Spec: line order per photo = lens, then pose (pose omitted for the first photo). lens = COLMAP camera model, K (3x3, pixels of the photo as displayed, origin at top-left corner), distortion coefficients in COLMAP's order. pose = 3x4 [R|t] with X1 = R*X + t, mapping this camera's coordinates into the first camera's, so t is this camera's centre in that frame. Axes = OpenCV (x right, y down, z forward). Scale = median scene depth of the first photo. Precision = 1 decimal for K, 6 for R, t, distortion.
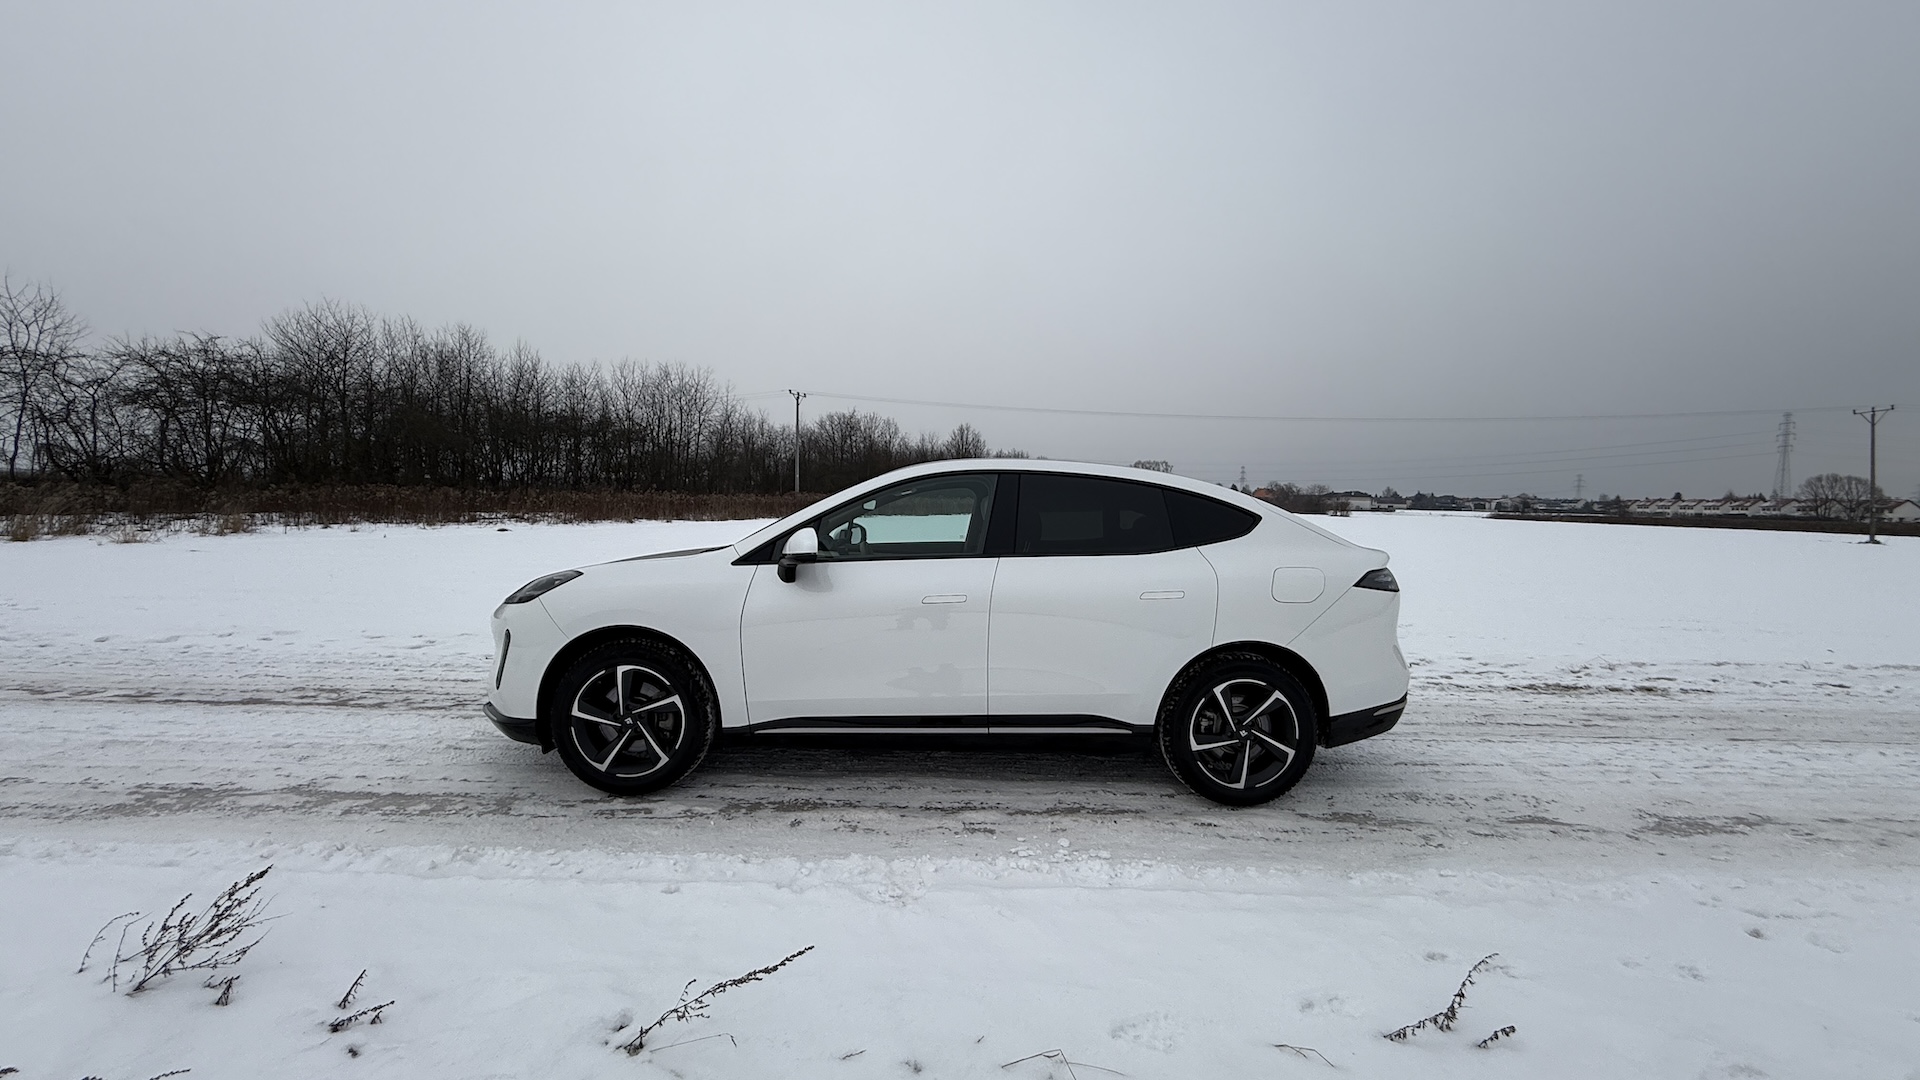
lens RADIAL K [[768.4, 0, 959.4], [0, 768.4, 536.6], [0, 0, 1]] dist [0.000365, 0.000043]
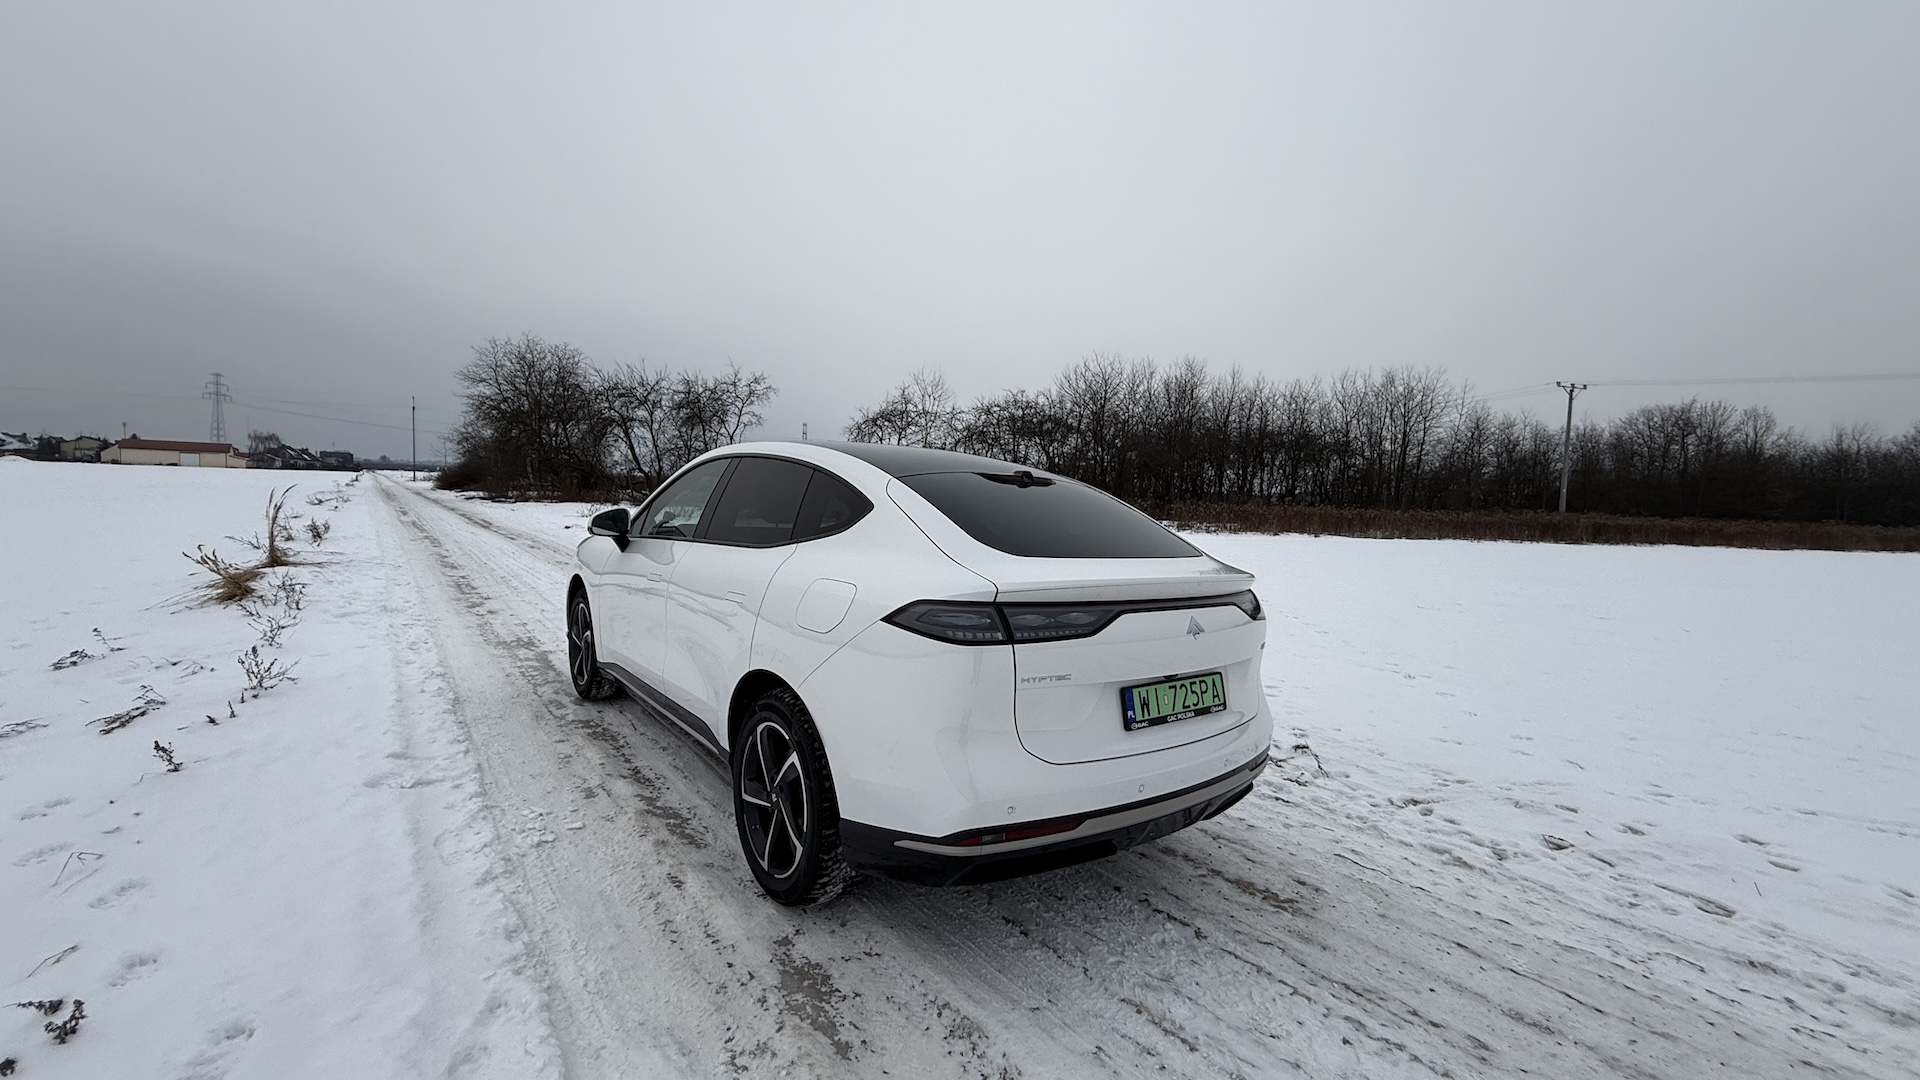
lens RADIAL K [[768.4, 0, 959.4], [0, 768.4, 536.6], [0, 0, 1]] dist [0.000365, 0.000043]
pose [[0.593736, 0.048408, -0.803202, 0.145489], [-0.065197, 0.997801, 0.011942, -0.001907], [0.802014, 0.045276, 0.595587, 0.095673]]
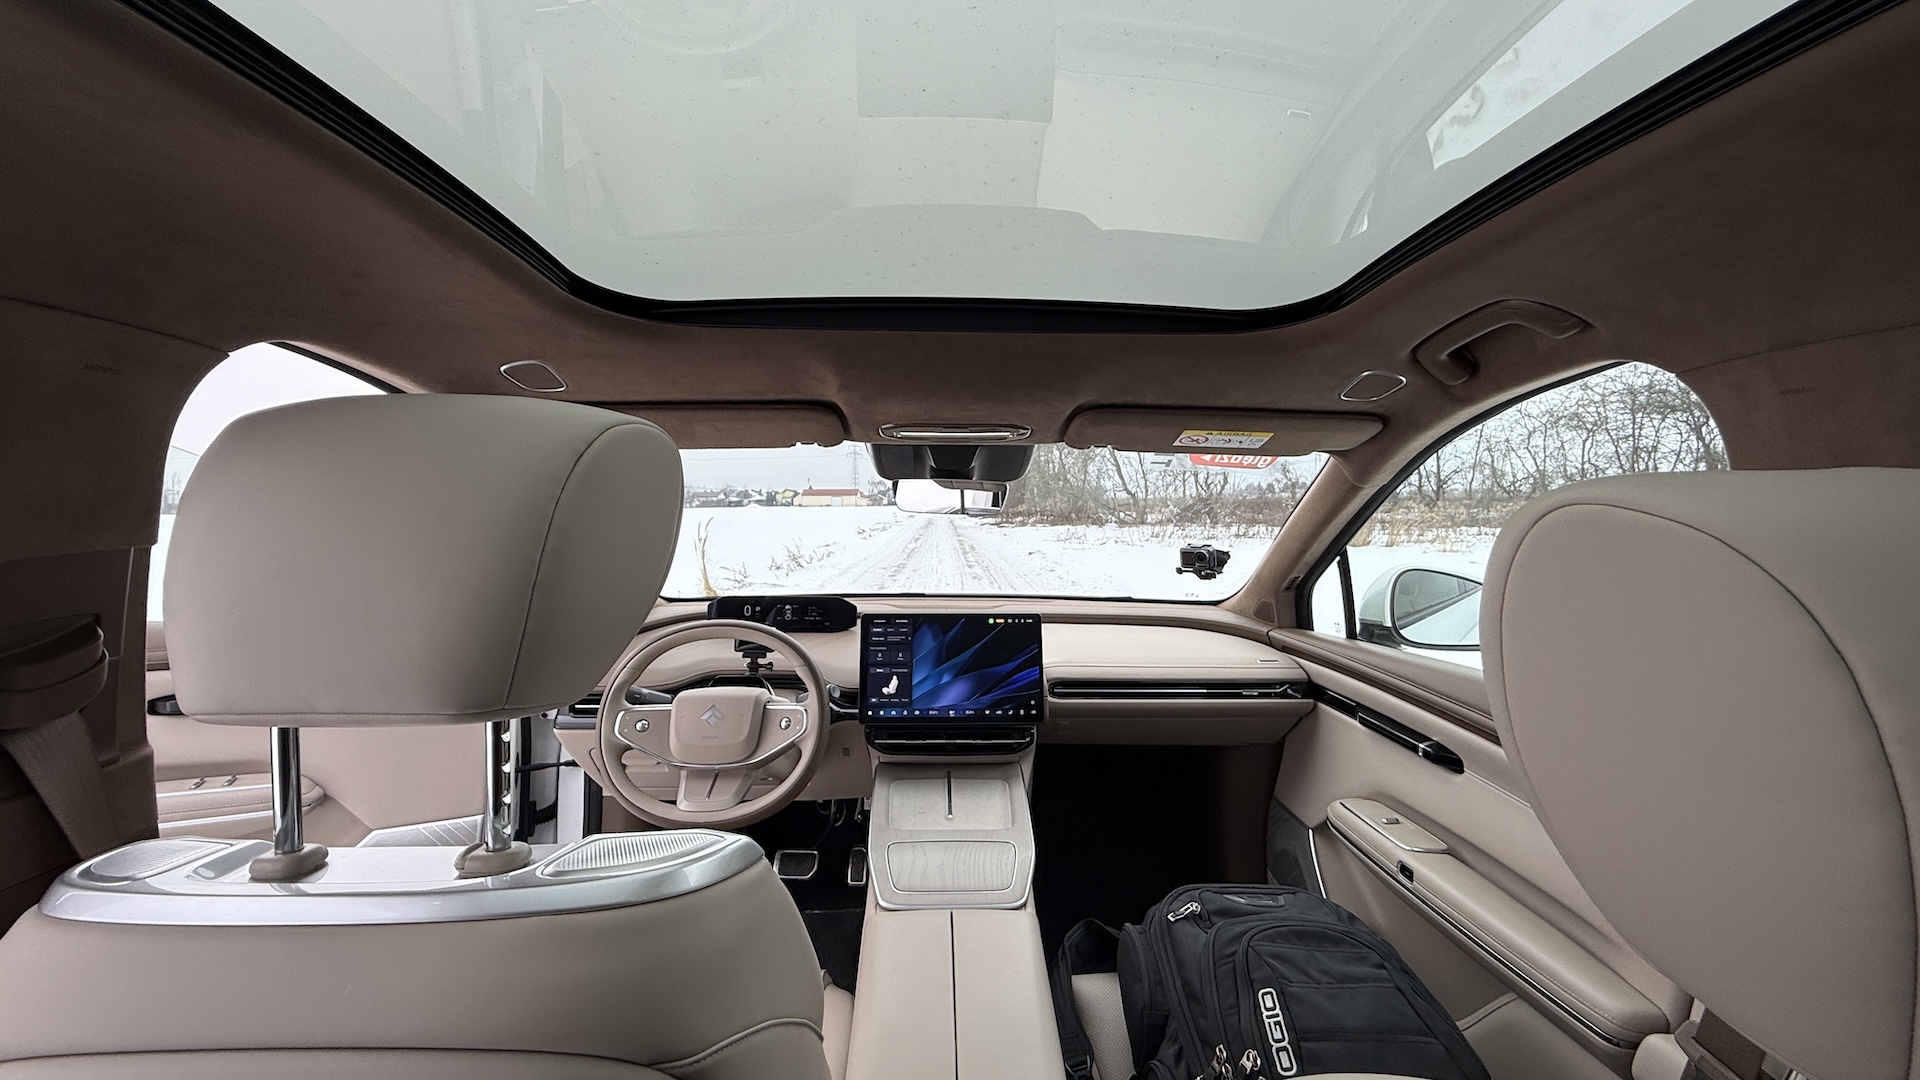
lens RADIAL K [[766.3, 0, 956.4], [0, 766.3, 536.7], [0, 0, 1]] dist [-0.000798, 0.000483]
pose [[-0.006498, 0.022637, -0.999723, 0.027877], [-0.043413, 0.998795, 0.022898, -0.005527], [0.999036, 0.043550, -0.005507, 0.169367]]
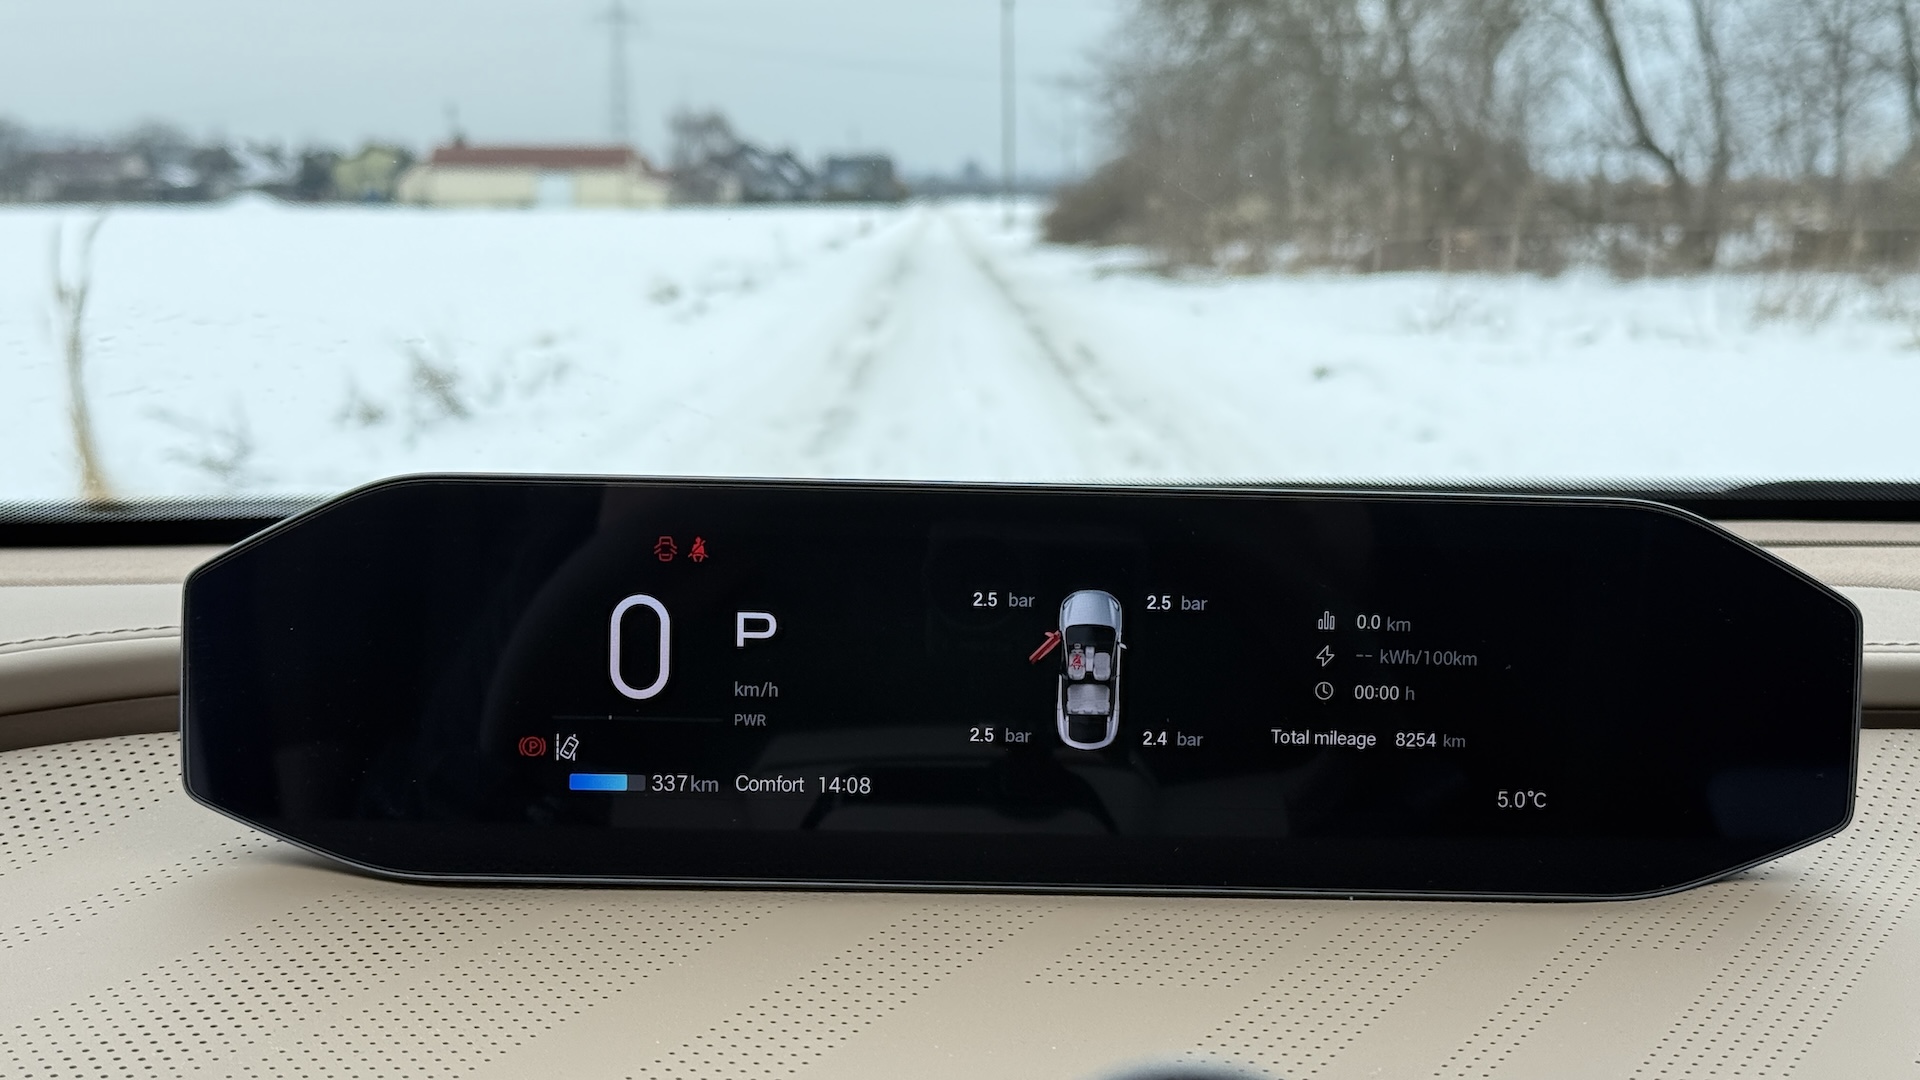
lens RADIAL K [[2707.0, 0, 960.0], [0, 2707.0, 540.0], [0, 0, 1]] dist [0.225813, -0.721622]
pose [[-0.013746, 0.102380, -0.994650, -0.015530], [-0.049322, 0.993464, 0.102939, -0.000162], [0.998688, 0.050473, -0.008607, 0.154433]]
